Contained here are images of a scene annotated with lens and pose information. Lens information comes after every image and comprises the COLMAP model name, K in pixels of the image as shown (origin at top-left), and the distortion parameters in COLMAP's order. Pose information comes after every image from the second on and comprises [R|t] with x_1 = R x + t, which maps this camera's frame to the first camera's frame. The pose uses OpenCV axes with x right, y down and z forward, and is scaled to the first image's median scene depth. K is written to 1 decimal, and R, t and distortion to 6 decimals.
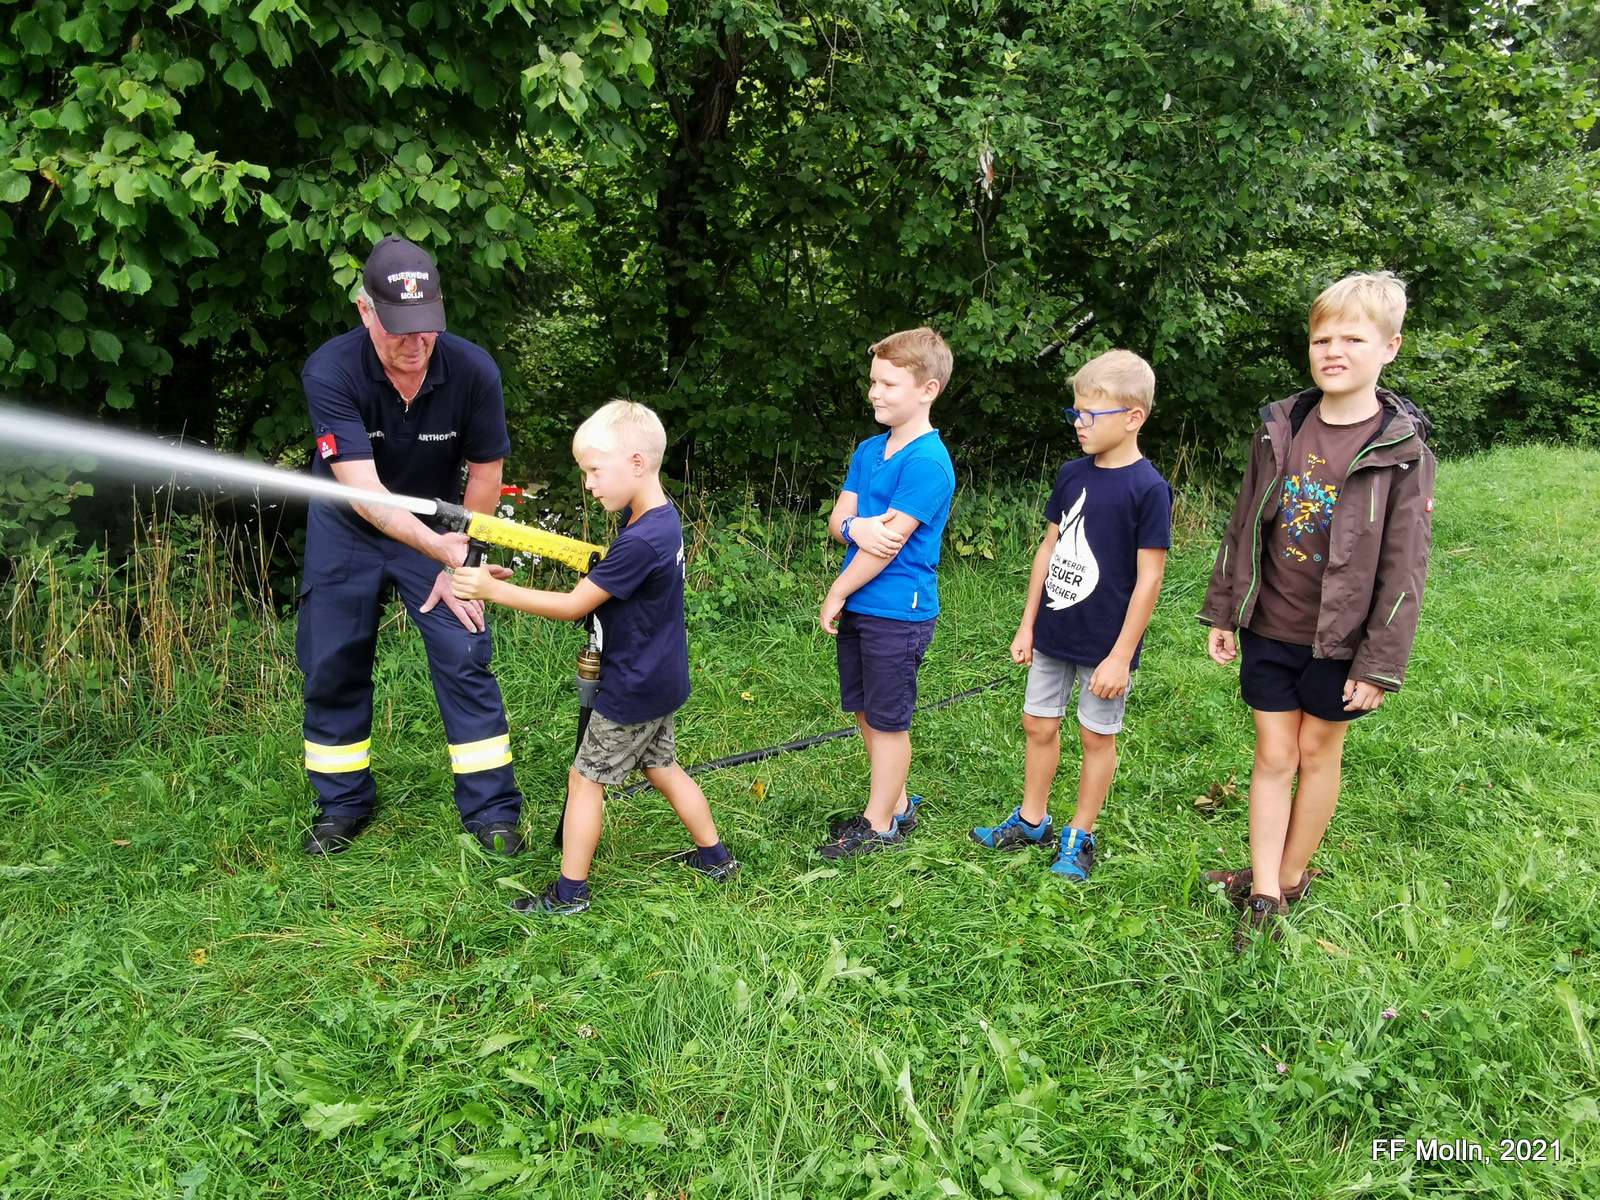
lens RADIAL K [[1119.7, 0, 815.3], [0, 1119.7, 596.2], [0, 0, 1]] dist [0.007199, -0.008072]
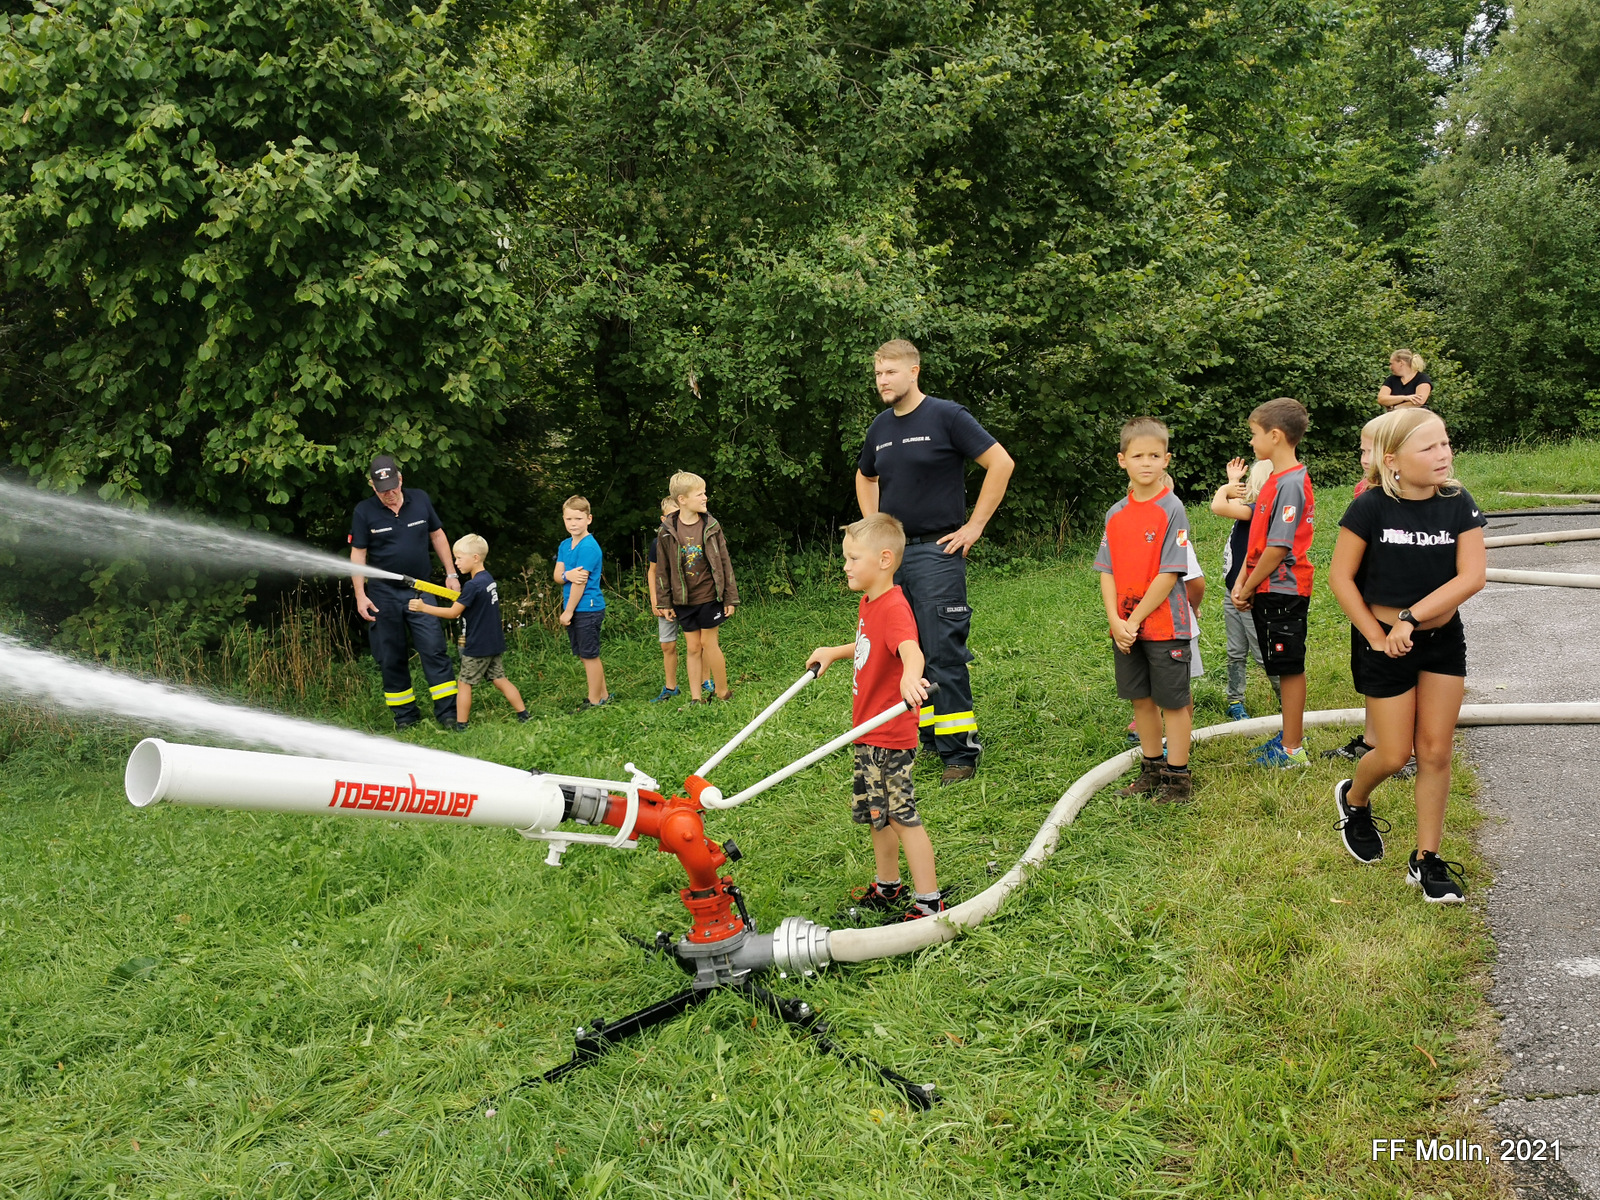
lens RADIAL K [[1337.2, 0, 789.2], [0, 1337.2, 596.5], [0, 0, 1]] dist [0.066489, -0.031607]
pose [[0.985925, -0.091942, -0.139640, 0.774421], [0.081587, 0.993596, -0.078164, 0.213300], [0.145933, 0.065671, 0.987112, -1.546614]]
